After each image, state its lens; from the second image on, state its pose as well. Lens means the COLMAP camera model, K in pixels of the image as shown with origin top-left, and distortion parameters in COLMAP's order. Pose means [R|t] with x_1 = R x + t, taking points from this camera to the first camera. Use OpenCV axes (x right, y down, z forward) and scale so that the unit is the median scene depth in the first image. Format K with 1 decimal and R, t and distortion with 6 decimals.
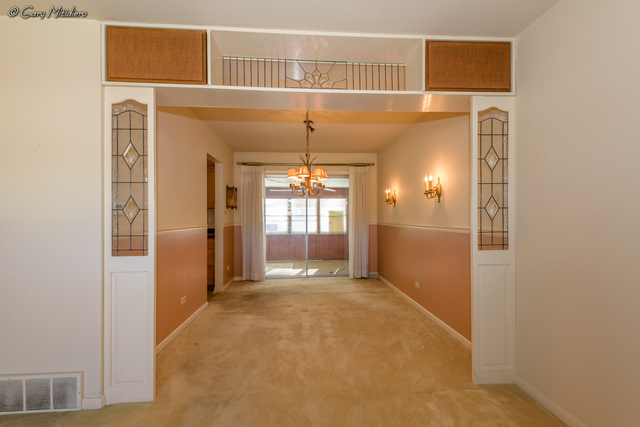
lens RADIAL K [[272.9, 0, 320.2], [0, 272.9, 215.8], [0, 0, 1]] dist [0.011524, -0.001858]
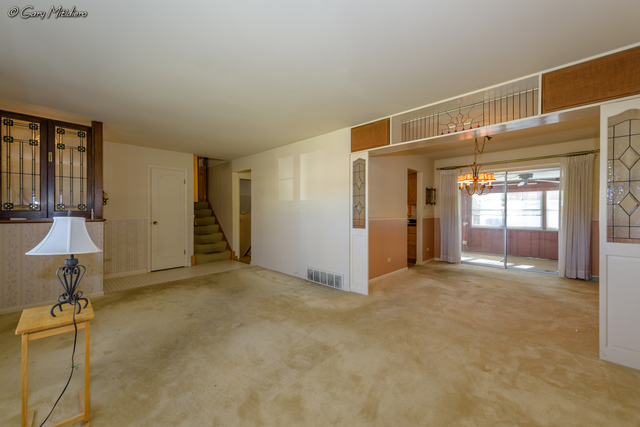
lens RADIAL K [[253.5, 0, 317.9], [0, 253.5, 212.2], [0, 0, 1]] dist [0.001071, 0.000028]
pose [[0.671981, 0.007077, -0.740535, 0.481479], [-0.000216, 0.999956, 0.009361, -0.004198], [0.740569, -0.006131, 0.671953, -0.501665]]
